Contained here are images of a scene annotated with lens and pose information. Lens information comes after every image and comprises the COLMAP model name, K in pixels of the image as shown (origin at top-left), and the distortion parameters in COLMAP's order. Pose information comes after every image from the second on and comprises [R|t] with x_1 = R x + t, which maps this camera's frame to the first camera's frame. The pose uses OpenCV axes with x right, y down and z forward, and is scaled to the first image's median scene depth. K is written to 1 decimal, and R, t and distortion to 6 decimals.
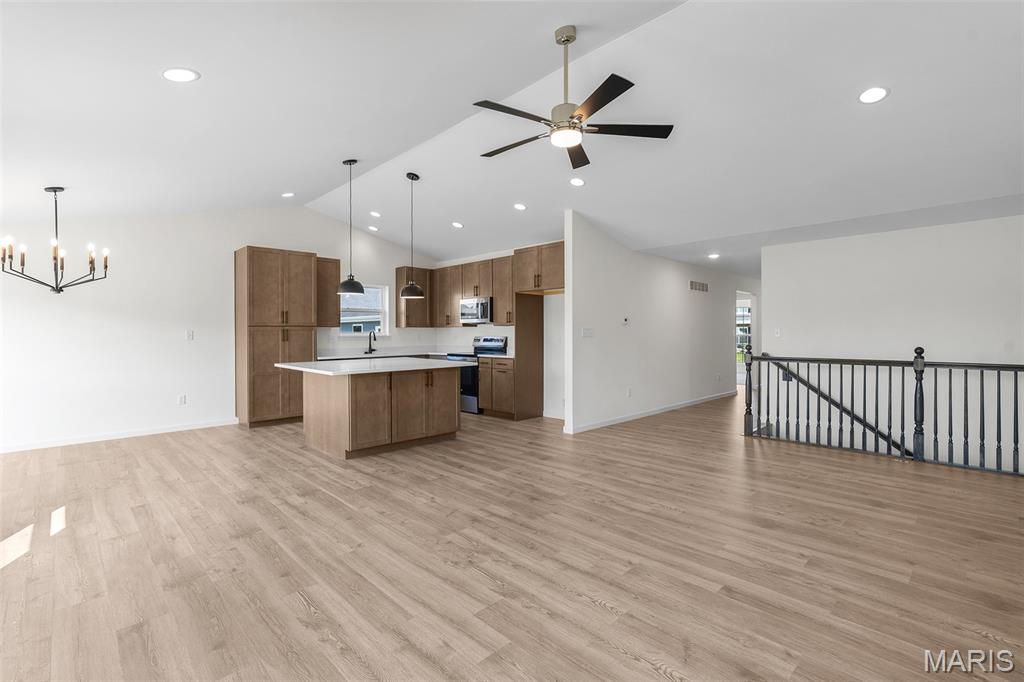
lens RADIAL K [[471.2, 0, 511.2], [0, 471.2, 337.6], [0, 0, 1]] dist [-0.001687, 0.000784]
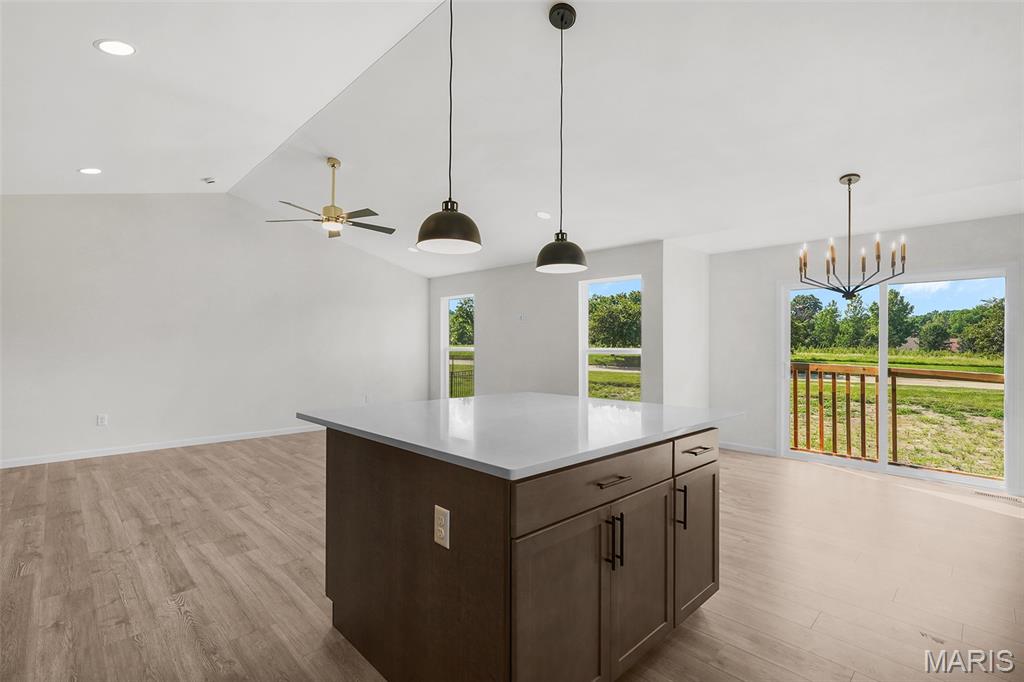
lens RADIAL K [[471.2, 0, 512.4], [0, 471.2, 344.8], [0, 0, 1]] dist [-0.001687, 0.000784]
pose [[-0.999966, 0.003003, -0.007674, -0.310464], [0.002972, 0.999988, 0.003996, -0.011500], [0.007686, 0.003973, -0.999963, 1.660611]]
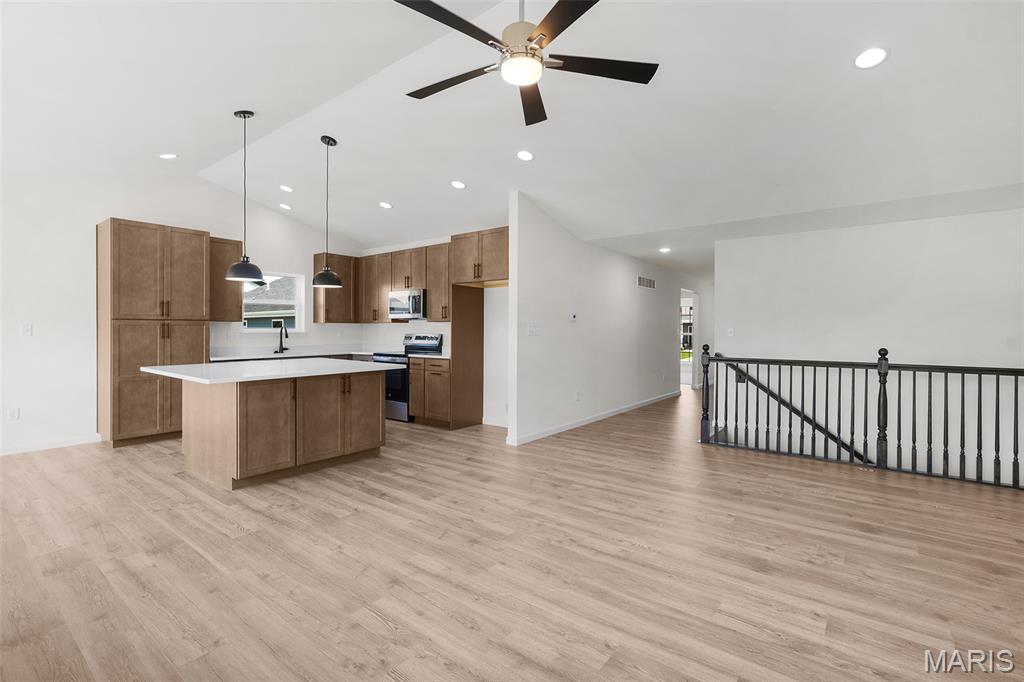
lens RADIAL K [[471.2, 0, 511.0], [0, 471.2, 333.1], [0, 0, 1]] dist [-0.001687, 0.000784]
pose [[0.991131, 0.006532, 0.132727, 0.002195], [-0.005908, 0.999970, -0.005096, -0.000906], [-0.132757, 0.004267, 0.991139, 0.161069]]
